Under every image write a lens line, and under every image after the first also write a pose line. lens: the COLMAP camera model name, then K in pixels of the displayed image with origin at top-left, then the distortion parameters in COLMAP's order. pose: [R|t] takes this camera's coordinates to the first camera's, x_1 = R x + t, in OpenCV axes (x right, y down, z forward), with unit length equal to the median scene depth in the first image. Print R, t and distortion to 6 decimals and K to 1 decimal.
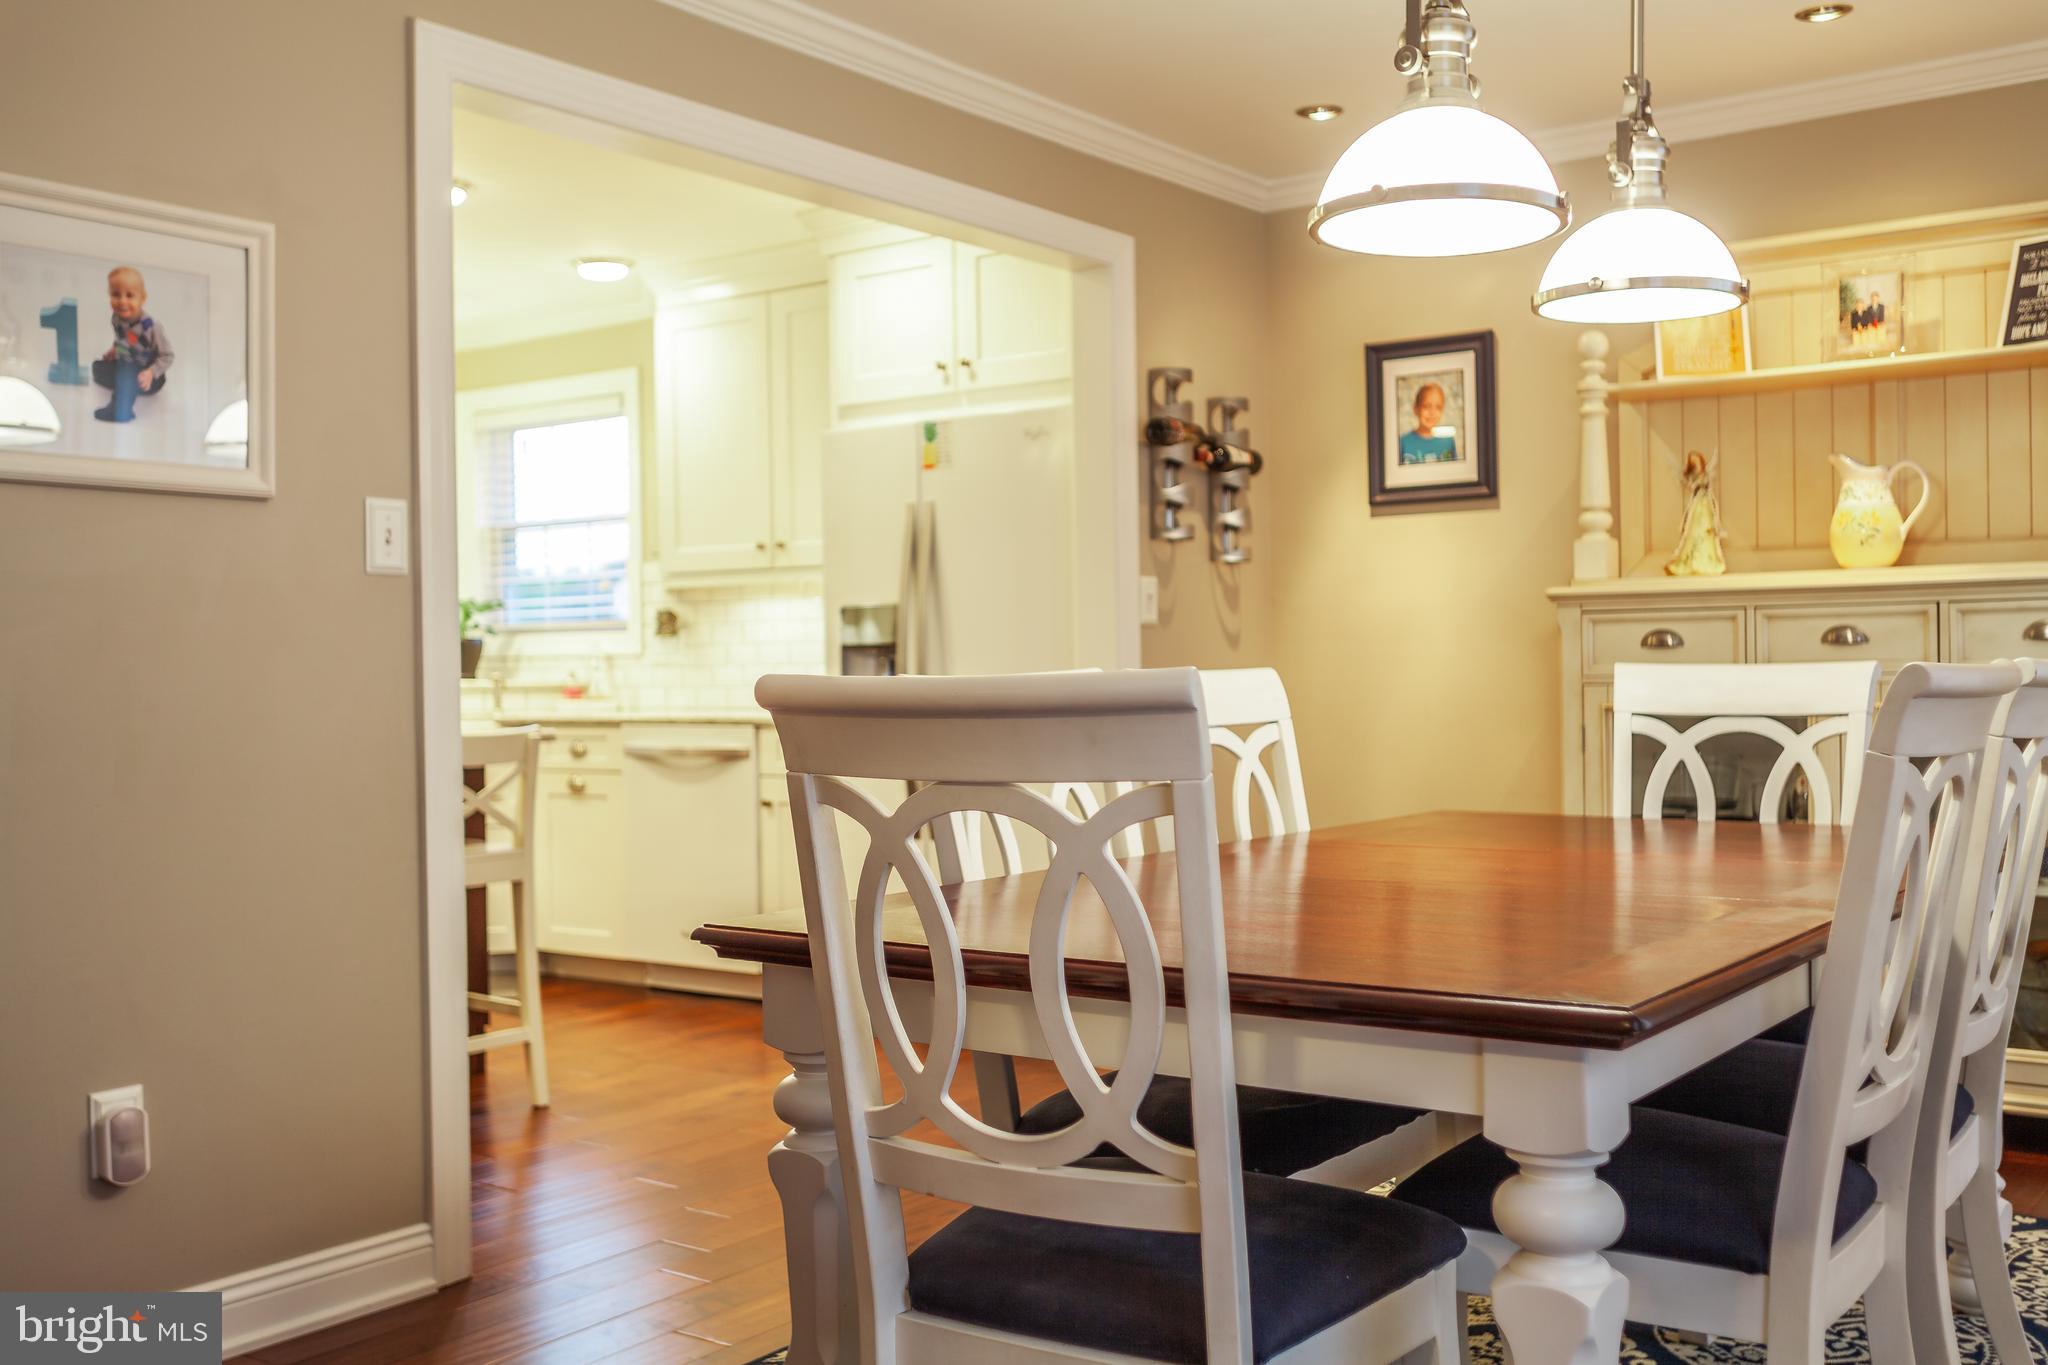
lens RADIAL K [[1969.7, 0, 1014.2], [0, 1969.7, 680.3], [0, 0, 1]] dist [0.015562, 0.000000]
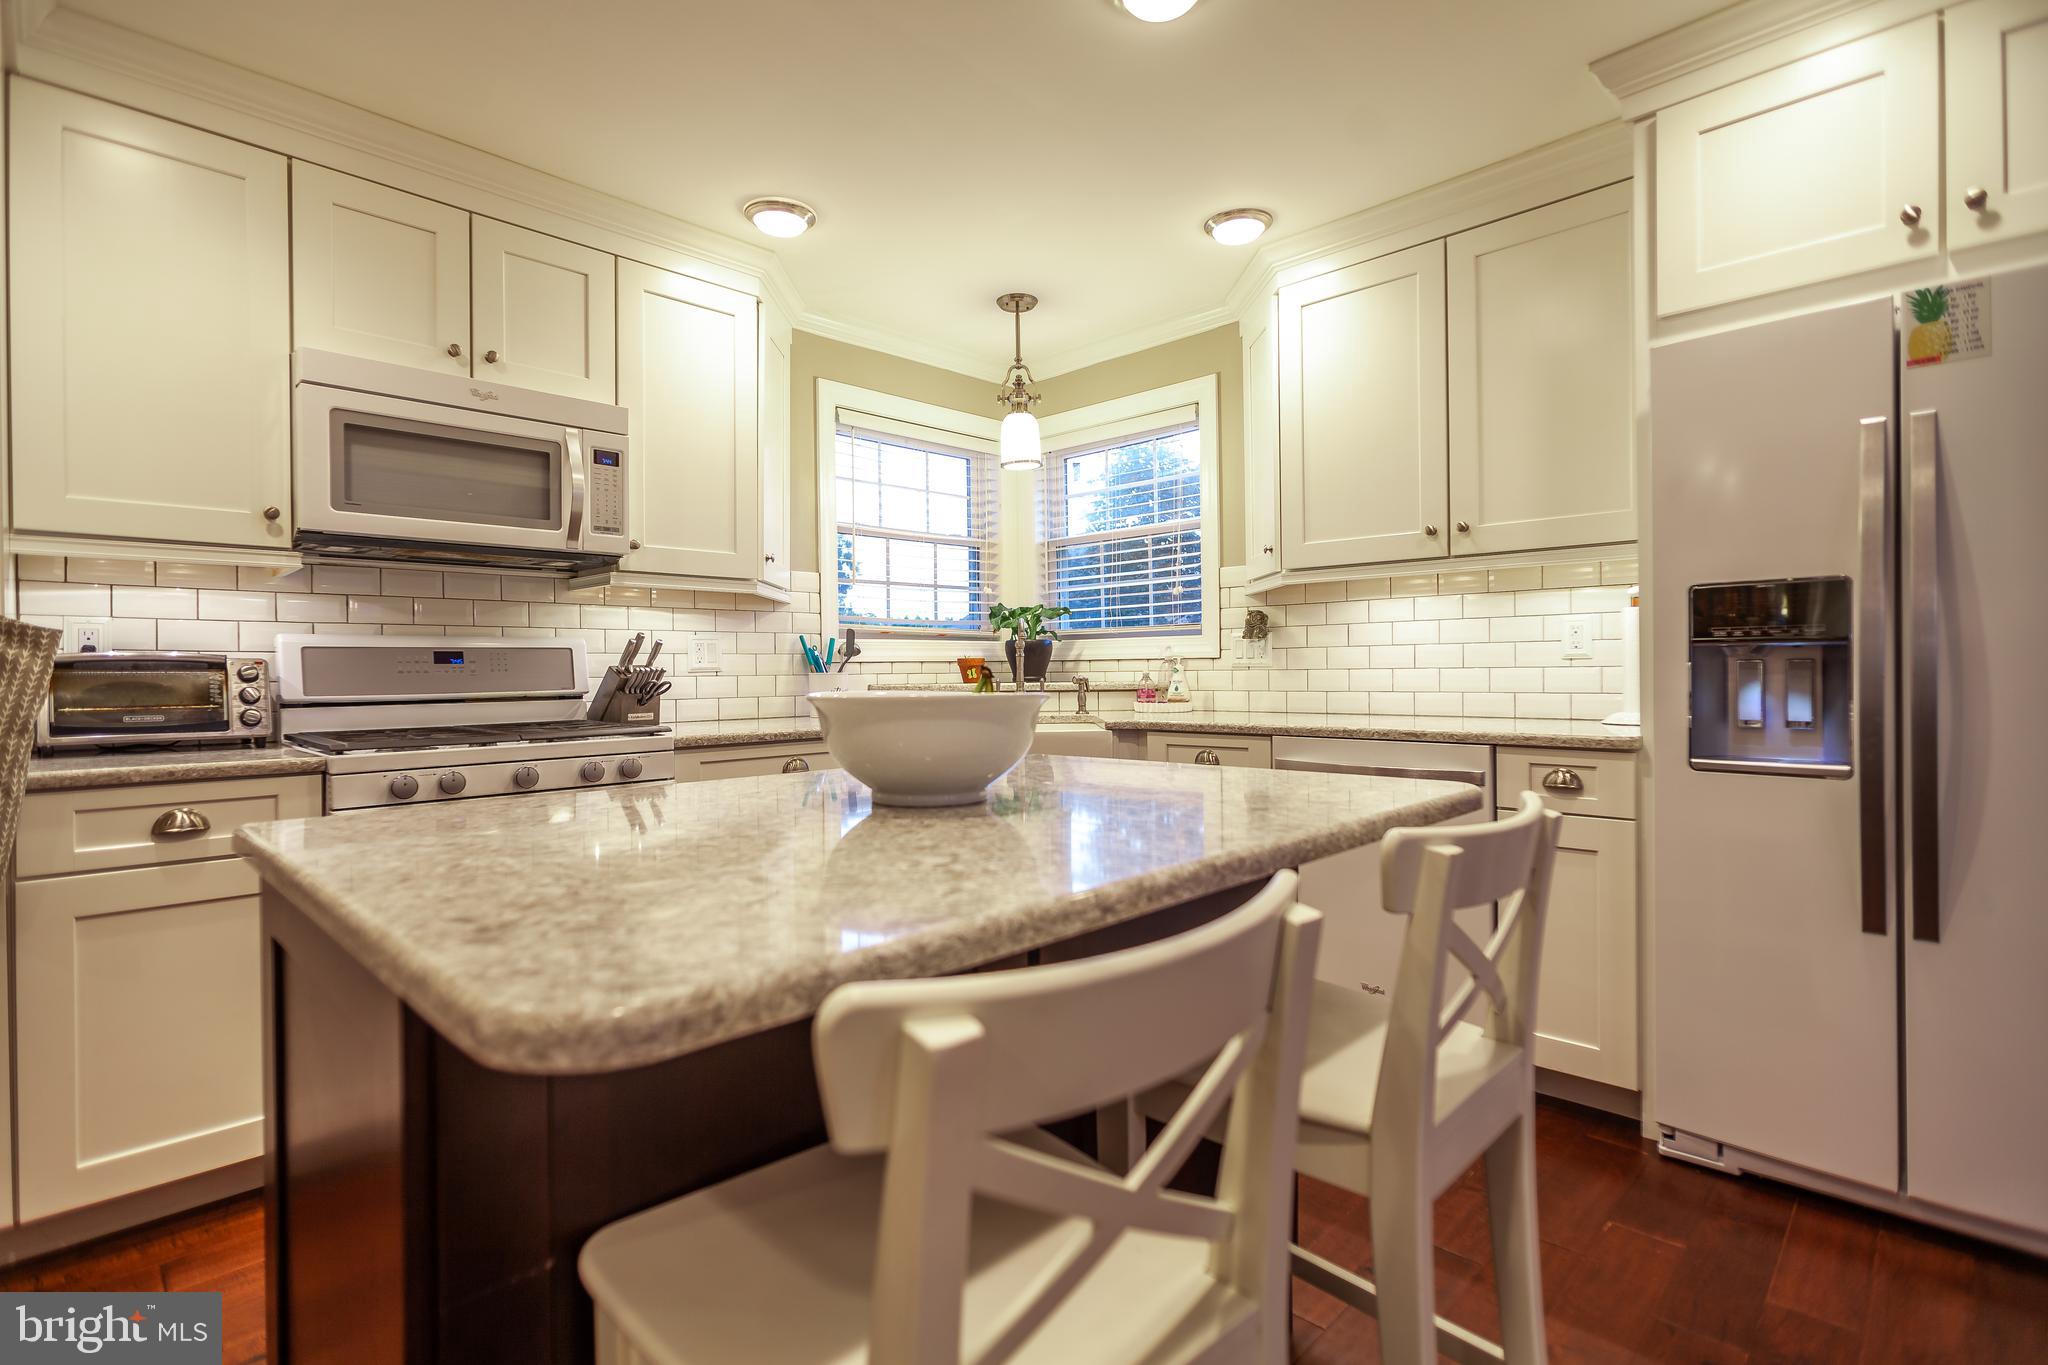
lens RADIAL K [[973.9, 0, 1015.5], [0, 973.9, 680.0], [0, 0, 1]] dist [-0.022806, 0.014747]
pose [[0.990107, 0.004656, -0.140234, -0.504249], [-0.004018, 0.999980, 0.004836, -0.007578], [0.140253, -0.004225, 0.990107, 1.111153]]
